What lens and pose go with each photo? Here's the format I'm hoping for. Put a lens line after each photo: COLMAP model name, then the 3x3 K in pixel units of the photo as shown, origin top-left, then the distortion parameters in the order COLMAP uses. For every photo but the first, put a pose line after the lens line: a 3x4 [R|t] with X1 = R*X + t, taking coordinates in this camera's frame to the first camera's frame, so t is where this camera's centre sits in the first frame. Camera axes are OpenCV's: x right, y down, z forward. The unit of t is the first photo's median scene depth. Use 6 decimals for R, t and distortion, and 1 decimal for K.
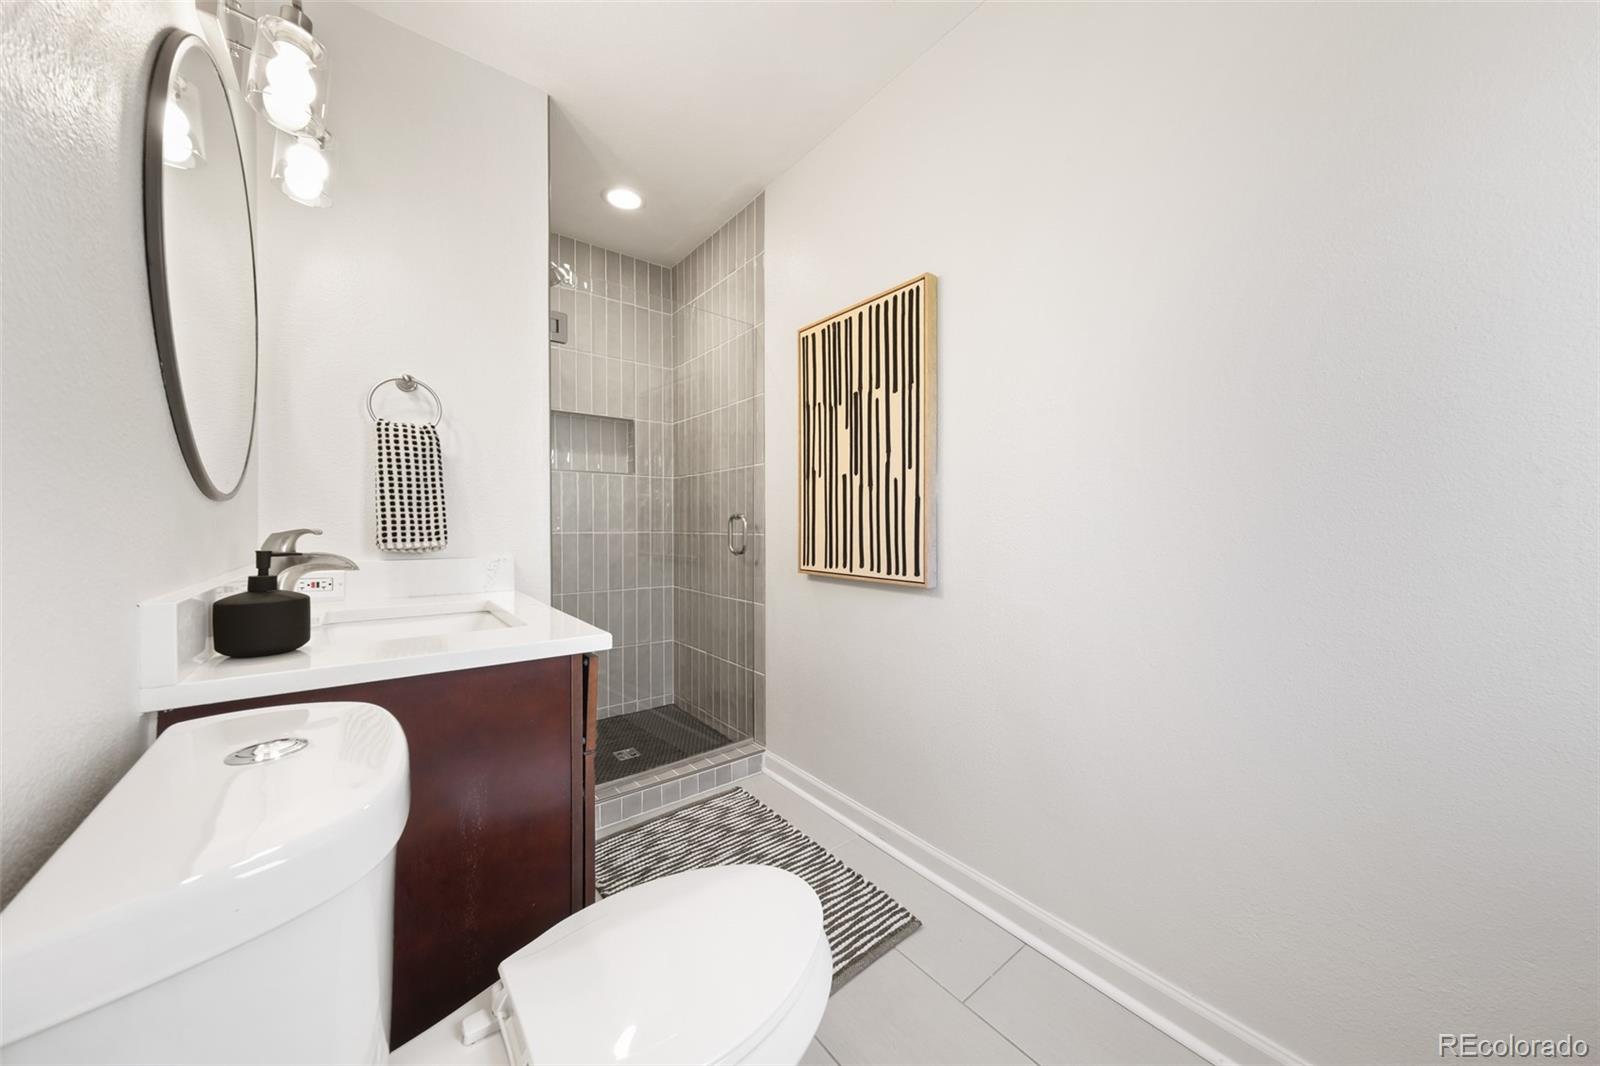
lens RADIAL K [[545.2, 0, 807.6], [0, 545.2, 531.6], [0, 0, 1]] dist [-0.006500, 0.003198]
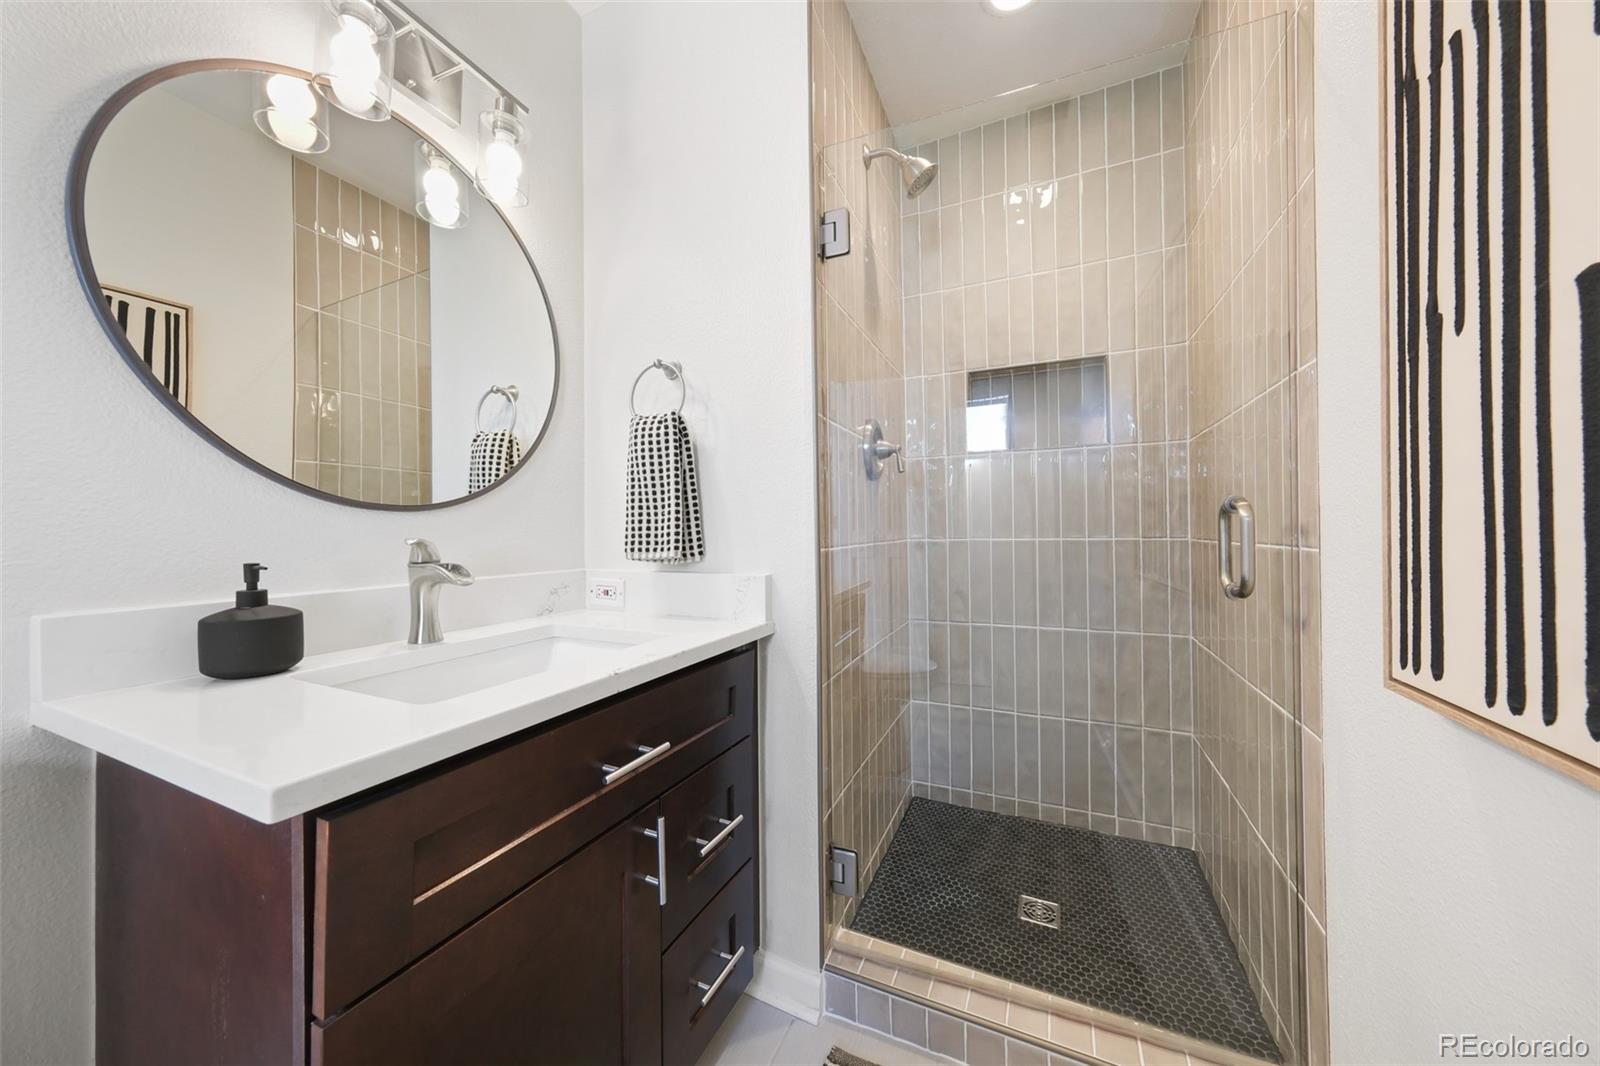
lens RADIAL K [[545.2, 0, 807.6], [0, 545.2, 531.6], [0, 0, 1]] dist [-0.006500, 0.003198]
pose [[0.435044, -0.002489, -0.900406, 0.114874], [-0.000989, 0.999994, -0.003242, -0.007462], [0.900409, 0.002301, 0.435039, 0.614966]]
